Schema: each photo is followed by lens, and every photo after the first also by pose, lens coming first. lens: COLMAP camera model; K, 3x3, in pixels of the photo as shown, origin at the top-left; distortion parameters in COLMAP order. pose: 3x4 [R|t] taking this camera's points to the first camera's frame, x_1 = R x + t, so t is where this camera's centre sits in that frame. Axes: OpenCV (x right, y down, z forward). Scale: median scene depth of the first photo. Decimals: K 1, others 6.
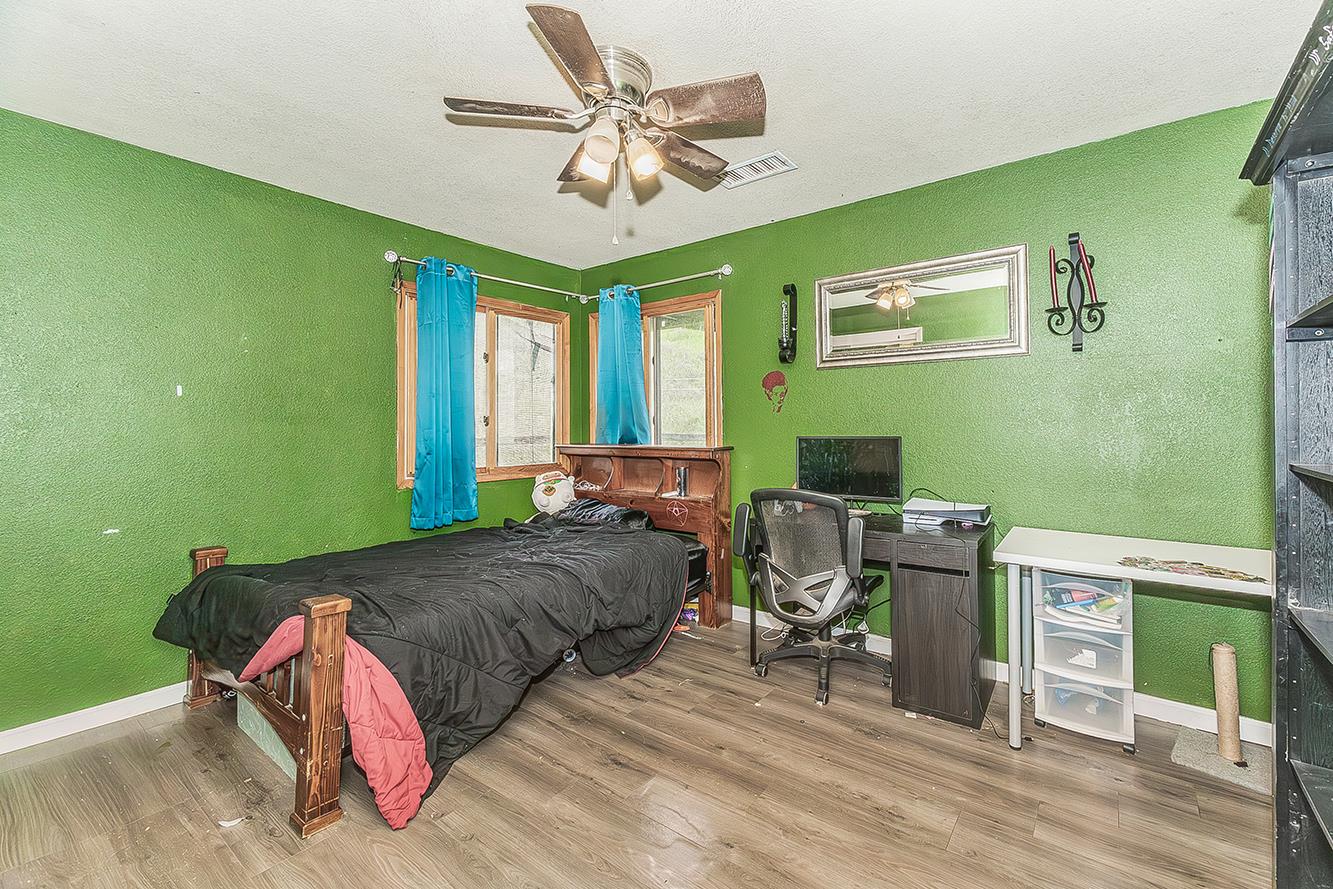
lens RADIAL K [[559.6, 0, 700.1], [0, 559.6, 416.2], [0, 0, 1]] dist [0.002008, -0.000223]
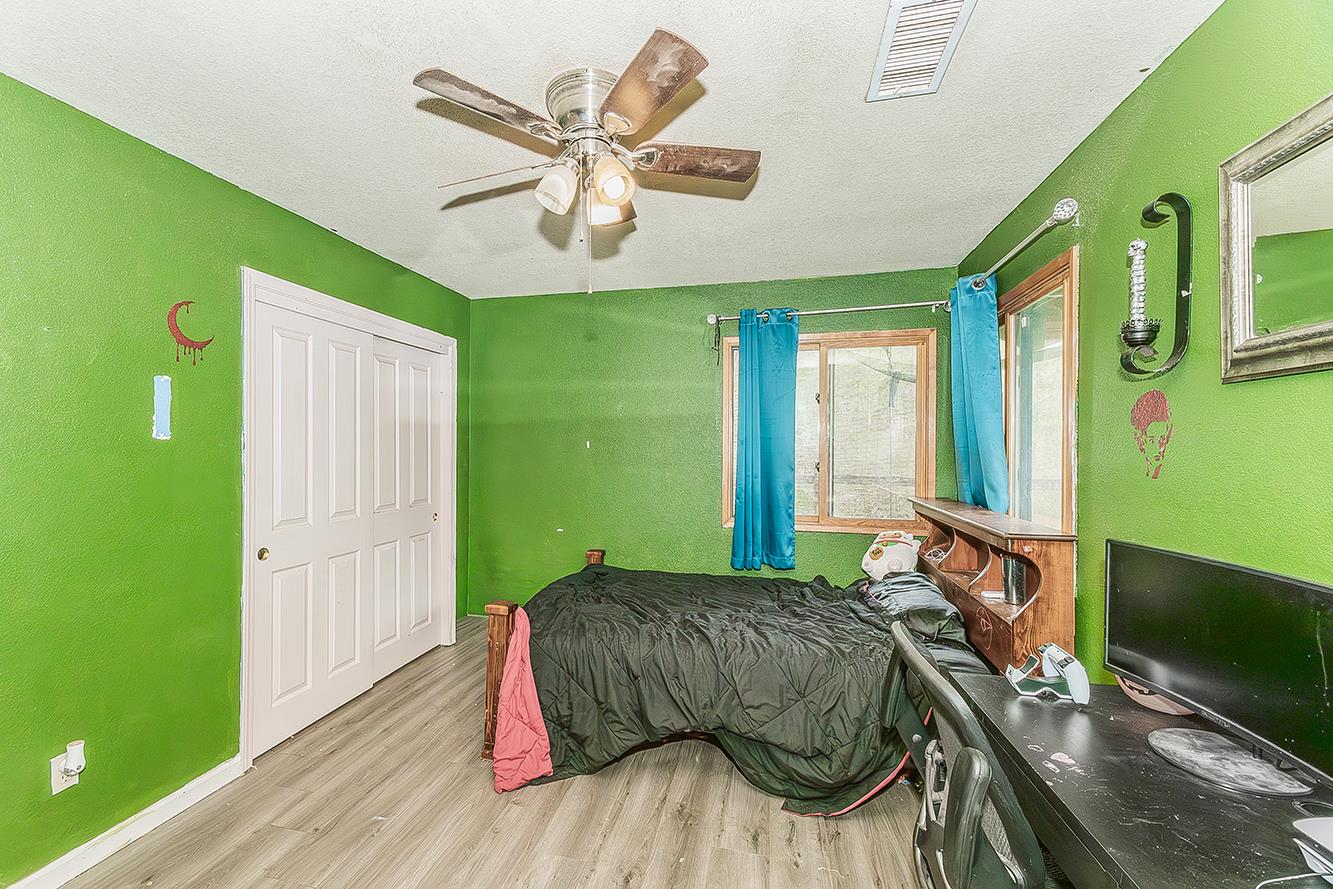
lens RADIAL K [[559.6, 0, 667.1], [0, 559.6, 448.1], [0, 0, 1]] dist [0.002008, -0.000223]
pose [[0.381514, 0.013636, -0.924262, 0.422685], [0.008672, 0.999794, 0.018330, -0.045749], [0.924322, -0.015008, 0.381318, 0.455313]]
